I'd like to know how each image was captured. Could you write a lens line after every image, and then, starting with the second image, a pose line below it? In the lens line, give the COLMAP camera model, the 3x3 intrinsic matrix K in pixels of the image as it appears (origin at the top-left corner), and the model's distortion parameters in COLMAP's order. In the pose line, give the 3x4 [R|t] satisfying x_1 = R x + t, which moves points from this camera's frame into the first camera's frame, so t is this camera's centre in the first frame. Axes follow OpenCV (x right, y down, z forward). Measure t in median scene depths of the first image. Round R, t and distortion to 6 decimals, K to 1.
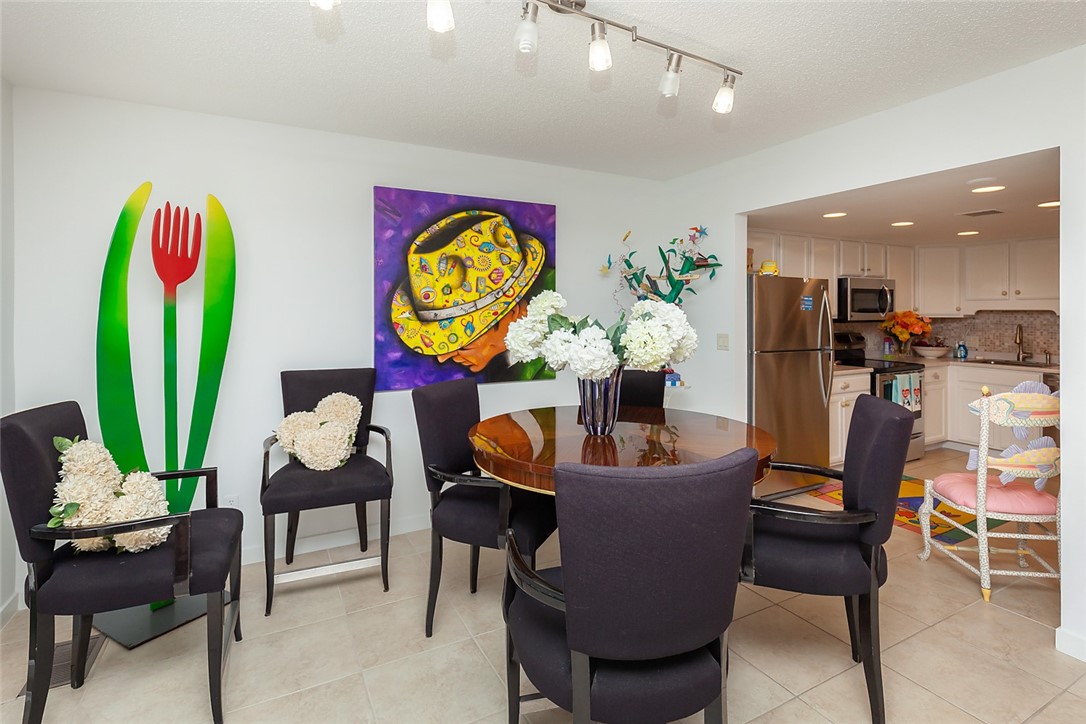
lens RADIAL K [[536.9, 0, 557.1], [0, 536.9, 311.8], [0, 0, 1]] dist [0.003099, -0.003044]
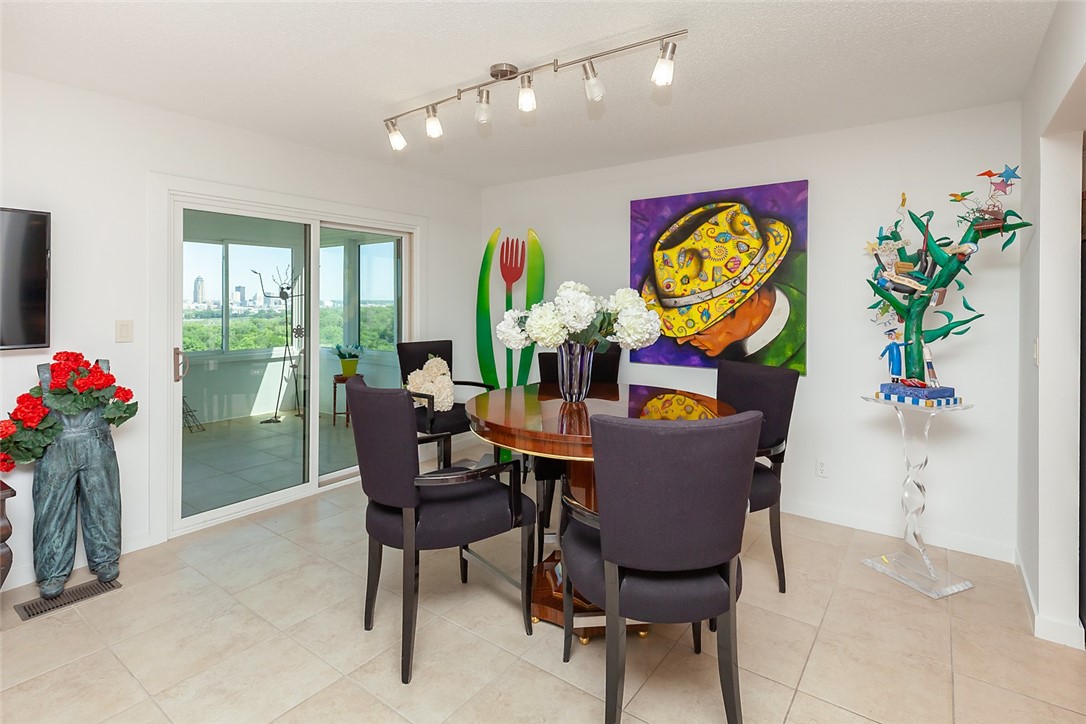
lens RADIAL K [[536.9, 0, 565.5], [0, 536.9, 297.9], [0, 0, 1]] dist [0.003099, -0.003044]
pose [[0.430240, -0.000284, -0.902714, 0.654275], [-0.006004, 0.999977, -0.003176, 0.001682], [0.902694, 0.006786, 0.430229, 0.271737]]
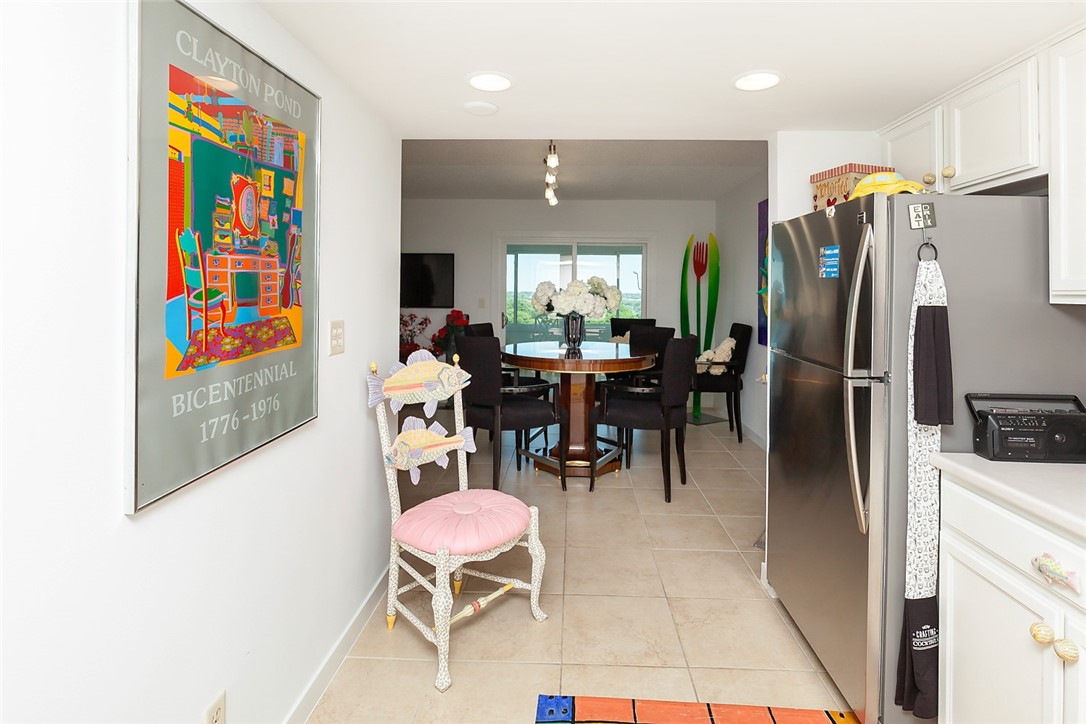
lens RADIAL K [[555.0, 0, 533.4], [0, 555.0, 286.0], [0, 0, 1]] dist [-0.005566, 0.000332]
pose [[-0.555507, -0.015452, -0.831368, 1.094677], [-0.012926, 0.999867, -0.009947, 0.013053], [0.831411, 0.005221, -0.555633, 1.163471]]
